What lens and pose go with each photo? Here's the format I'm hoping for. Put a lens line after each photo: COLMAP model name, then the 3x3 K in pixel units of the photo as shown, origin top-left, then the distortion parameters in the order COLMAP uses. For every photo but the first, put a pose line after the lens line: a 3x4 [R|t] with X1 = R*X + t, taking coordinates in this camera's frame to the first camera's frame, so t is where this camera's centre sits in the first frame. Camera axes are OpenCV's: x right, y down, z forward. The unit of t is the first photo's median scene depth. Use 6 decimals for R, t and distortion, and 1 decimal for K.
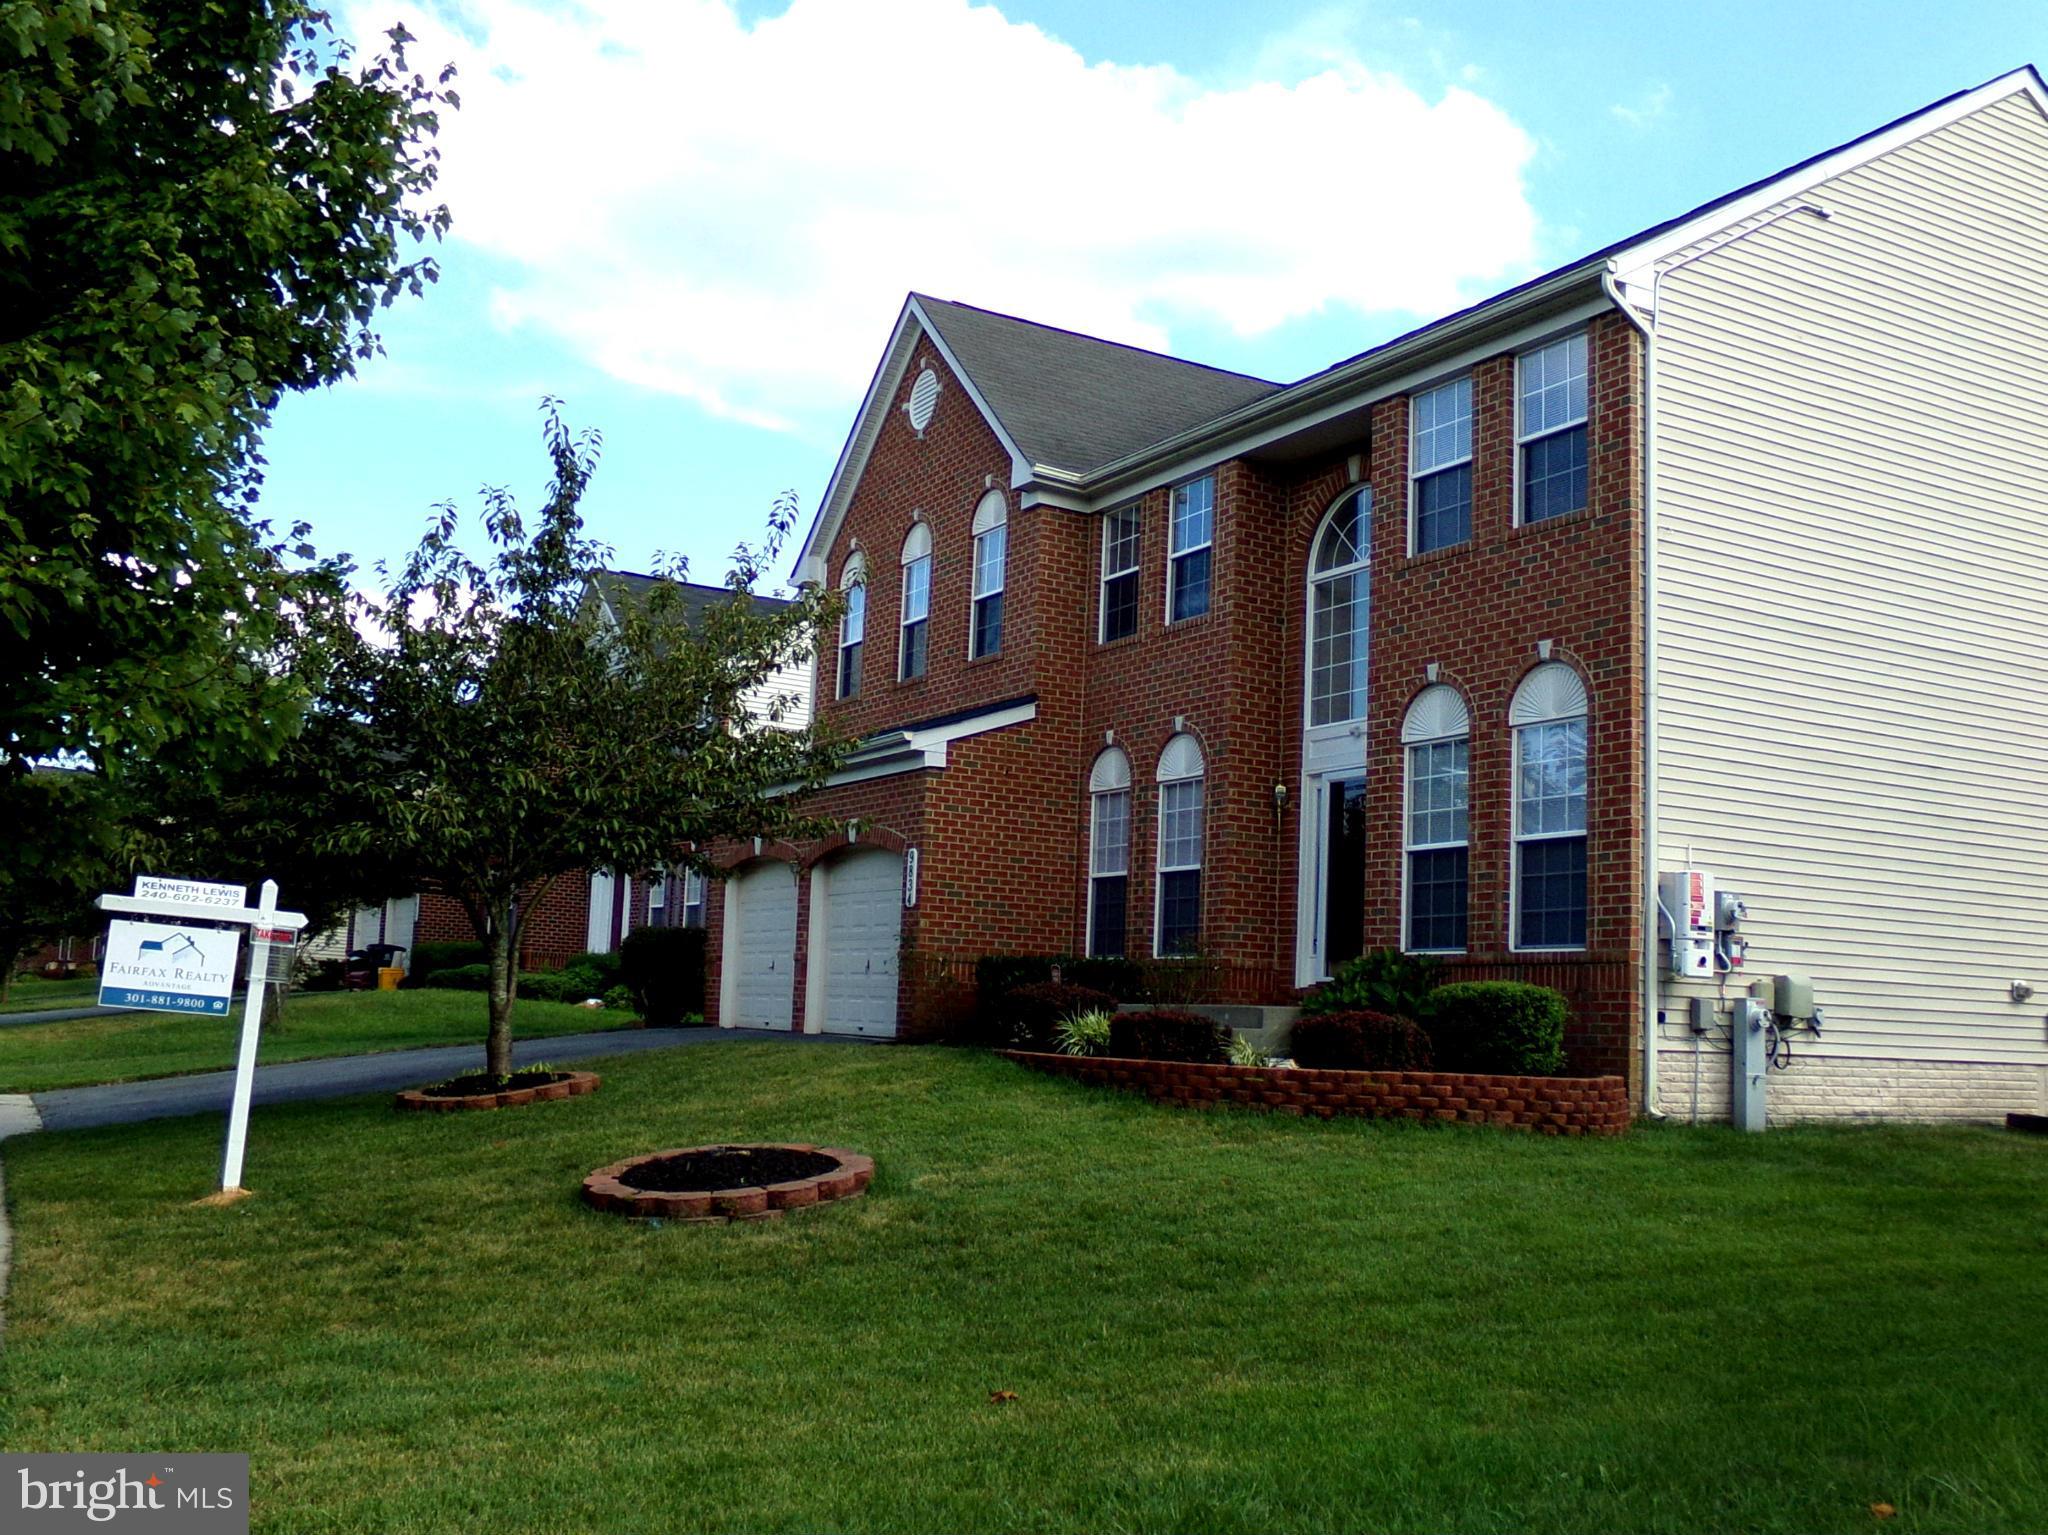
lens RADIAL K [[1940.1, 0, 1024.0], [0, 1940.1, 767.5], [0, 0, 1]] dist [-0.002117, -0.000222]
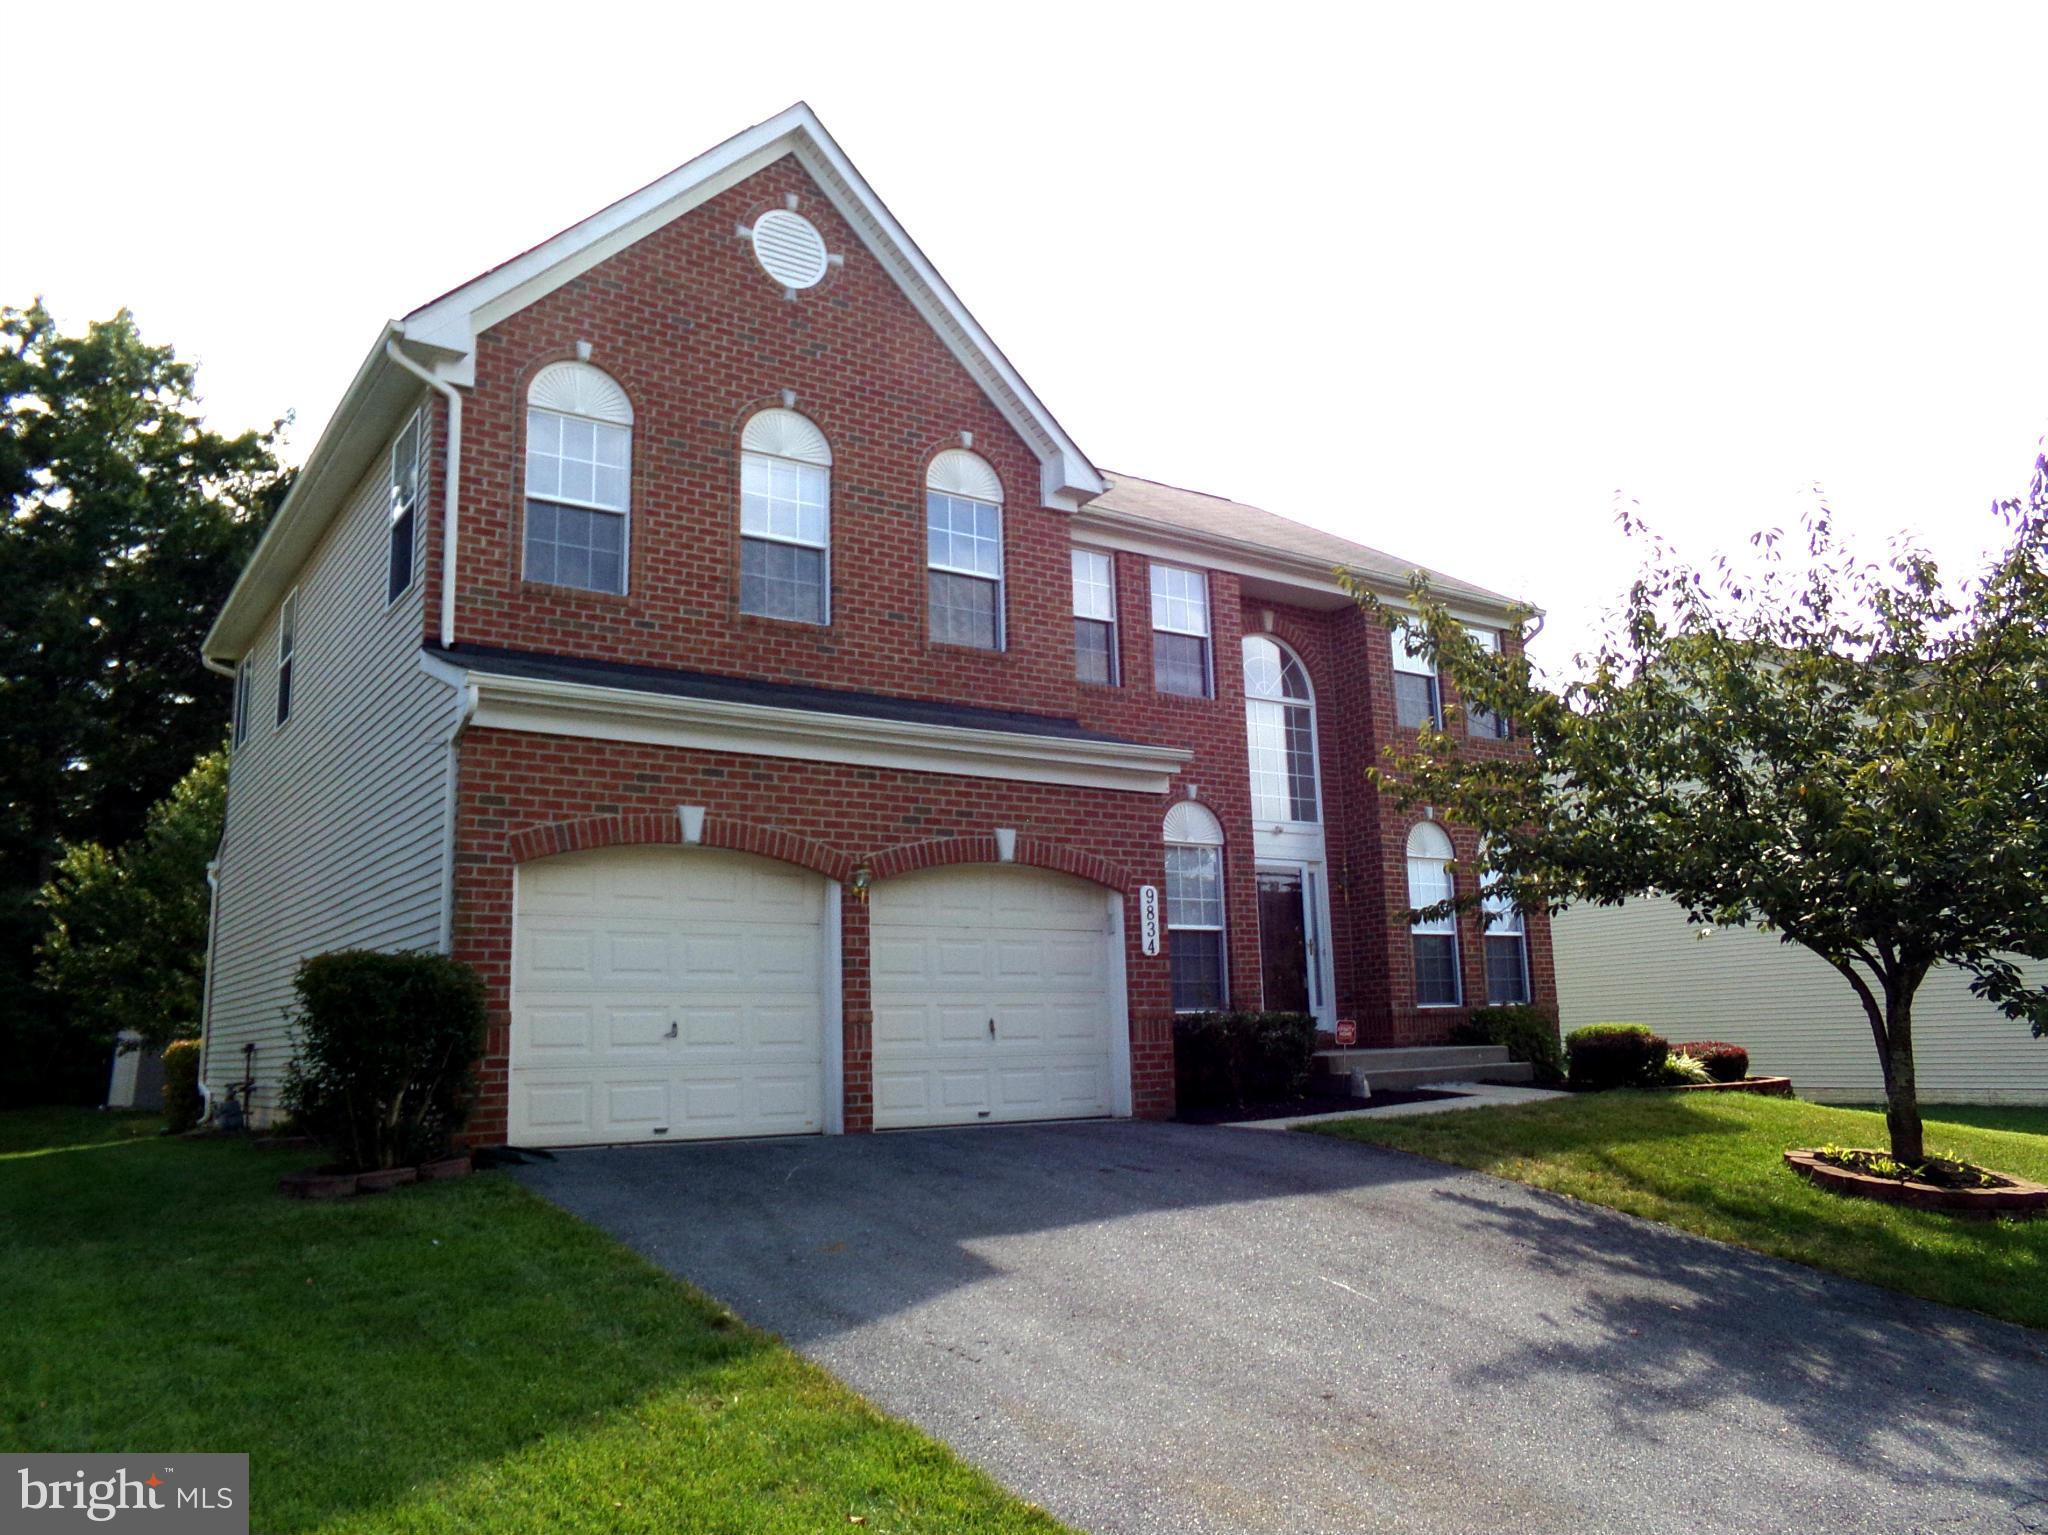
lens RADIAL K [[1416.4, 0, 1035.7], [0, 1416.4, 775.2], [0, 0, 1]] dist [-0.083432, 0.146344]
pose [[-0.052521, 0.124899, 0.990778, -0.639141], [-0.121698, 0.983952, -0.130490, 0.076274], [-0.991177, -0.127429, -0.036478, 1.018843]]
